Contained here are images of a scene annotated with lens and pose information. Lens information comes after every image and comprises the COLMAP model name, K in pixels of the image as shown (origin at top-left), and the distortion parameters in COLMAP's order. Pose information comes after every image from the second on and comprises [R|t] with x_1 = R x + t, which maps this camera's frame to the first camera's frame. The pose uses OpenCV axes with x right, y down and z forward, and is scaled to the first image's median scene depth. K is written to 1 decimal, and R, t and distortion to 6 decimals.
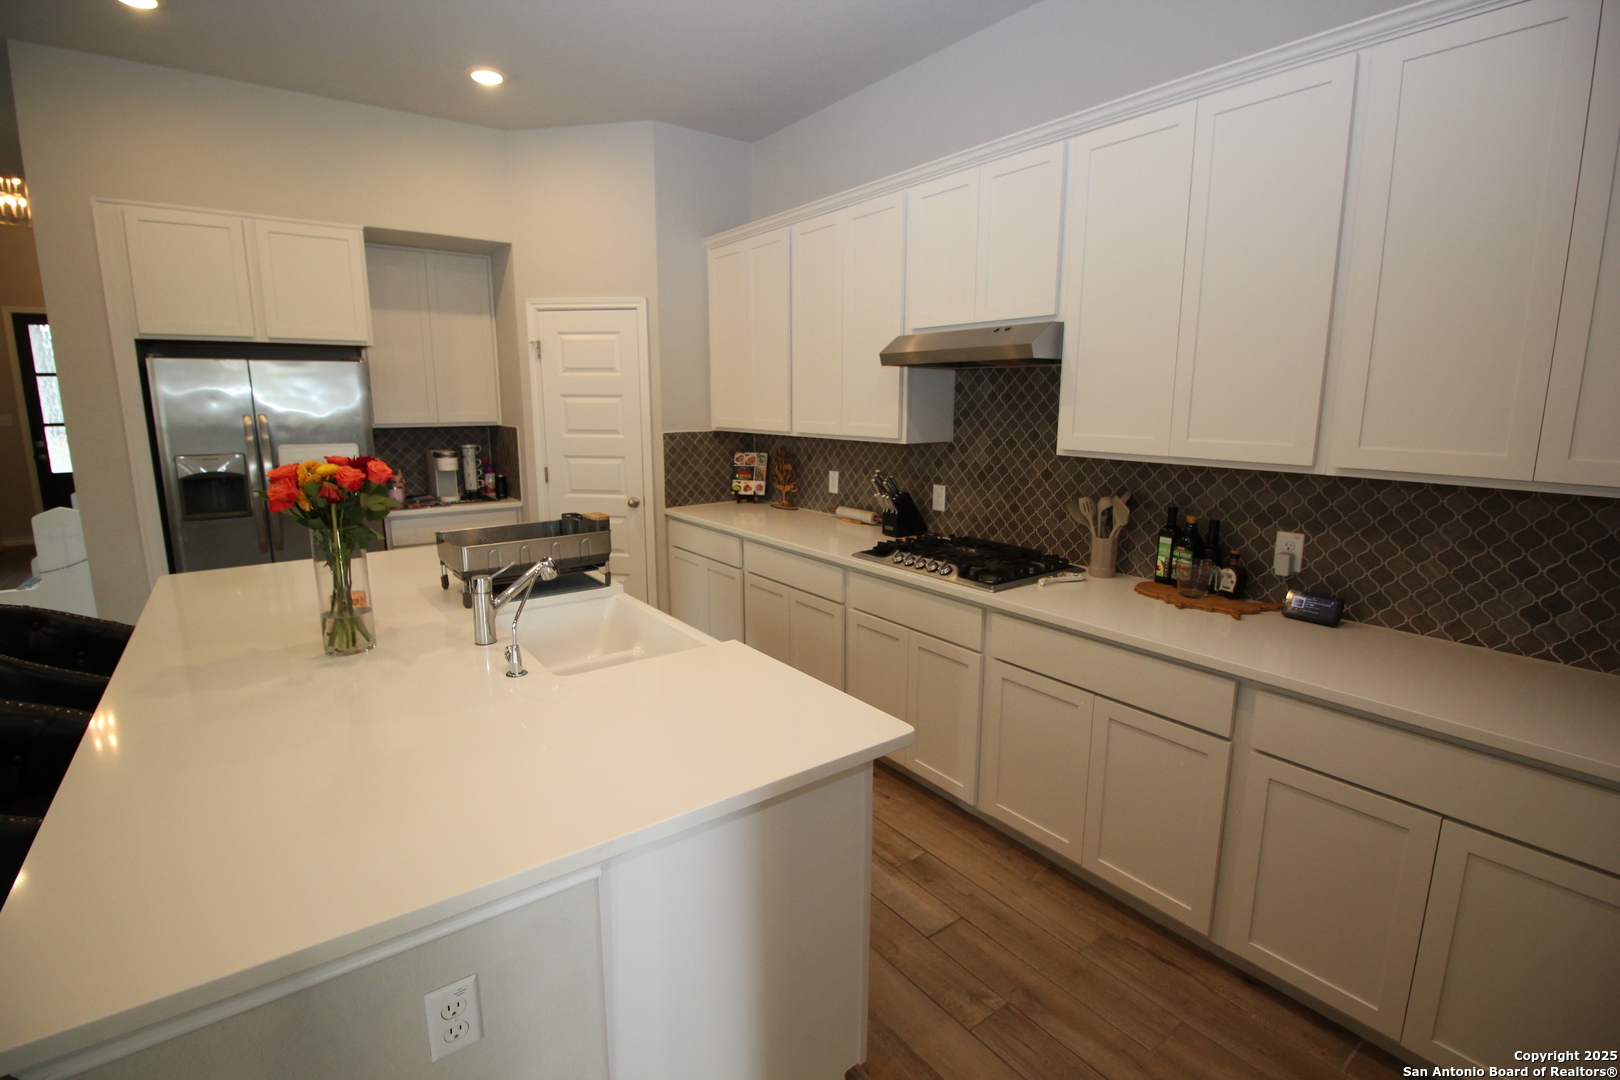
lens RADIAL K [[742.4, 0, 807.4], [0, 742.4, 534.2], [0, 0, 1]] dist [0.000903, -0.016539]
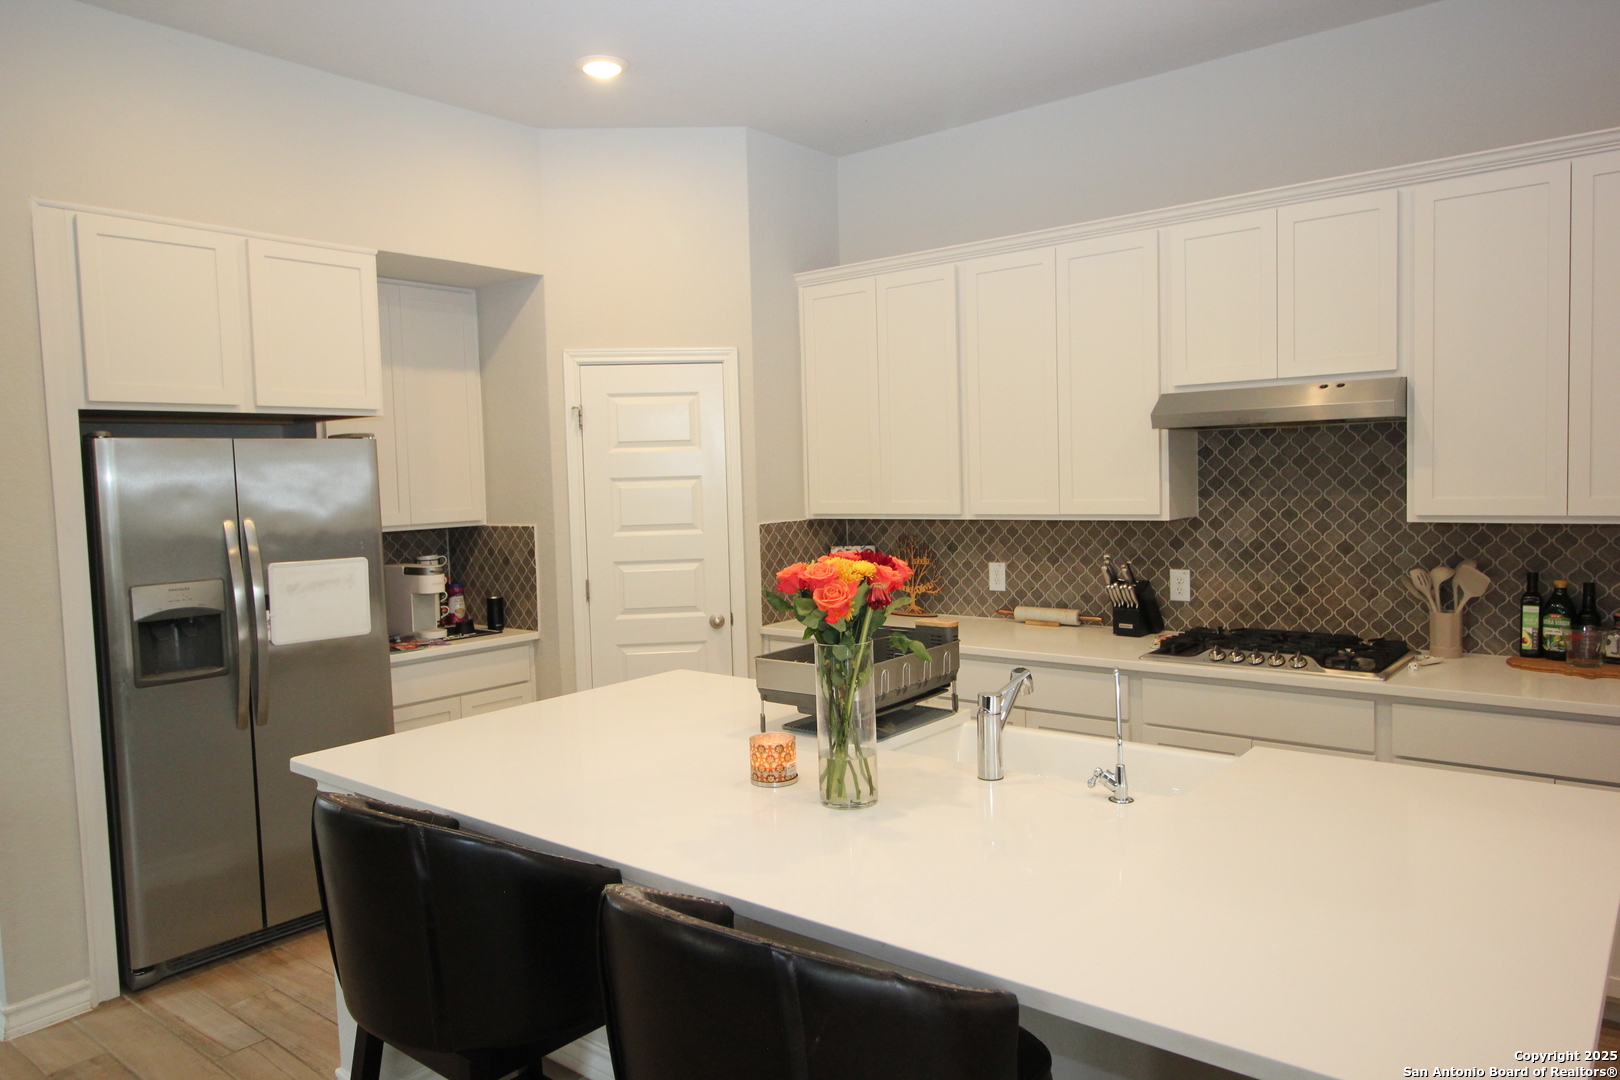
lens RADIAL K [[1078.7, 0, 805.2], [0, 1078.7, 532.7], [0, 0, 1]] dist [0.006258, -0.005252]
pose [[0.968861, -0.044502, 0.243573, -0.527773], [0.075394, 0.990026, -0.119014, 0.004562], [-0.235847, 0.133672, 0.962553, -0.060486]]
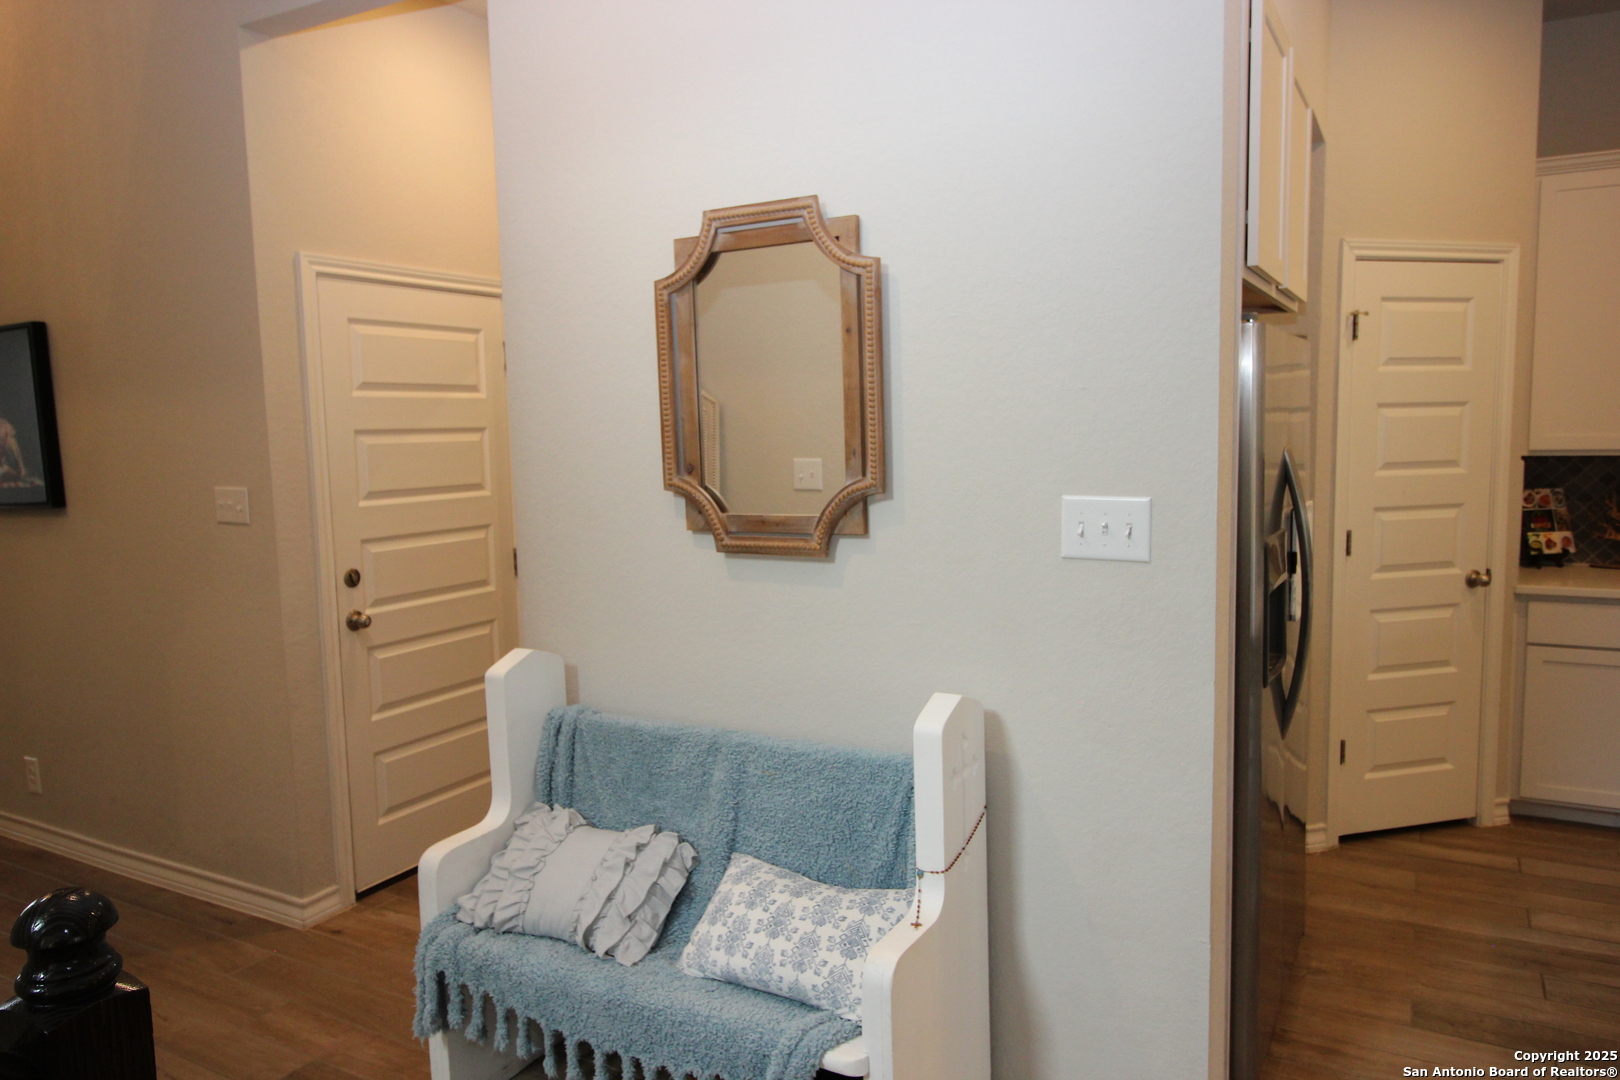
lens RADIAL K [[1078.7, 0, 805.2], [0, 1078.7, 532.7], [0, 0, 1]] dist [0.006258, -0.005252]
pose [[0.918081, -0.062446, 0.391443, -1.401396], [0.096350, 0.993052, -0.067559, -0.095320], [-0.384505, 0.099741, 0.917719, 0.527909]]
